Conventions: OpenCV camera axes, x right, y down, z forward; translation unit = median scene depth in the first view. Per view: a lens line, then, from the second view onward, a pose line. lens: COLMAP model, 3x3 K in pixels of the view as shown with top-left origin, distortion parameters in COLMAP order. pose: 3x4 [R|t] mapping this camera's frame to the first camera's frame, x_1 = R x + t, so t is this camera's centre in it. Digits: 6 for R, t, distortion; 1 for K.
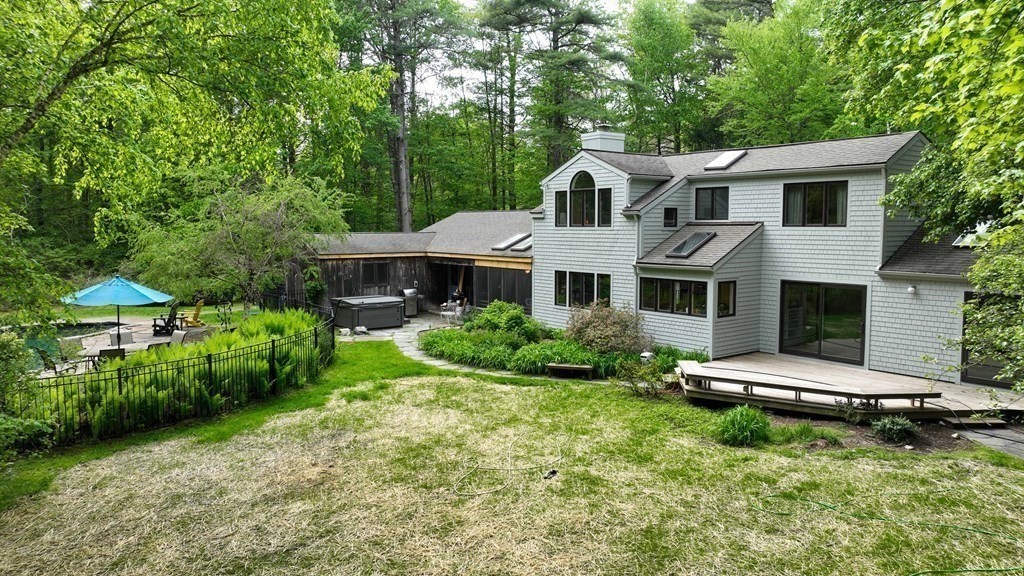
lens RADIAL K [[717.5, 0, 513.0], [0, 717.5, 288.3], [0, 0, 1]] dist [0.004947, -0.002157]
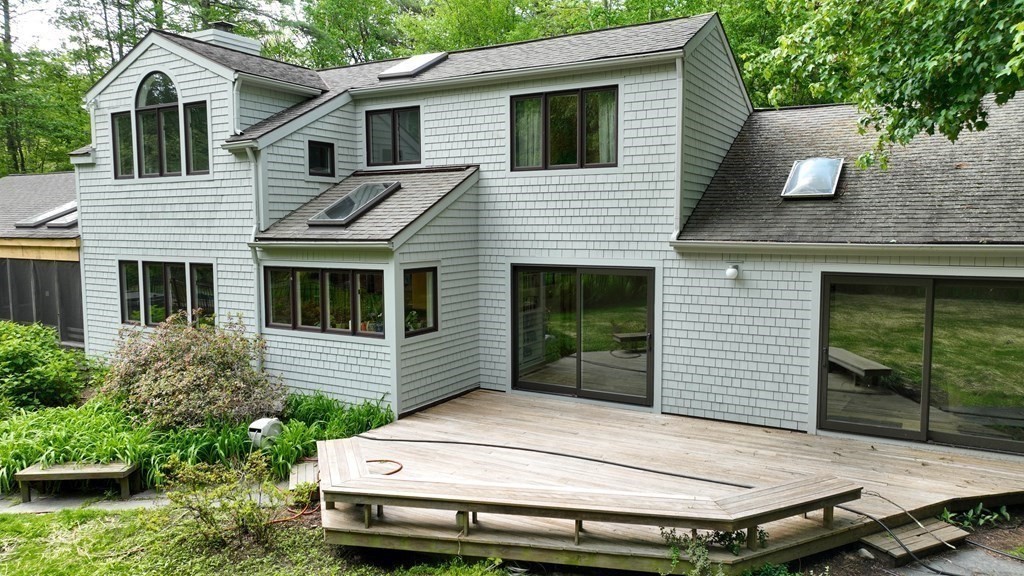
lens RADIAL K [[717.5, 0, 514.4], [0, 717.5, 283.8], [0, 0, 1]] dist [0.004947, -0.002157]
pose [[0.922146, -0.033565, 0.385383, 0.152241], [0.035669, 0.999362, 0.001690, 0.003410], [-0.385194, 0.012187, 0.922755, 0.466258]]
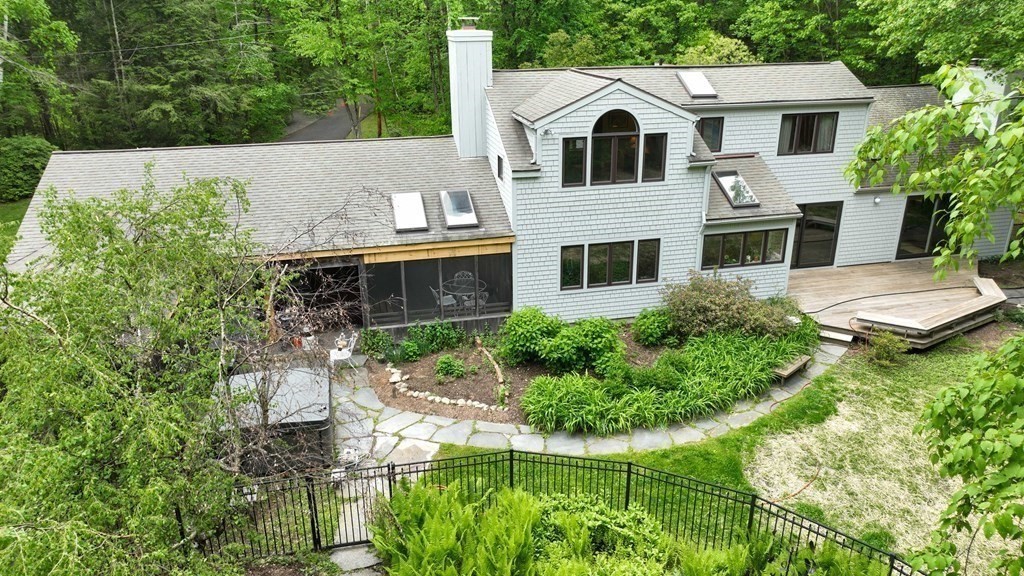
lens RADIAL K [[717.5, 0, 513.0], [0, 717.5, 288.7], [0, 0, 1]] dist [0.004947, -0.002157]
pose [[0.412341, -0.329034, 0.849536, -0.725414], [0.089057, 0.942593, 0.321850, -0.272269], [-0.906666, -0.057055, 0.417973, 0.897191]]
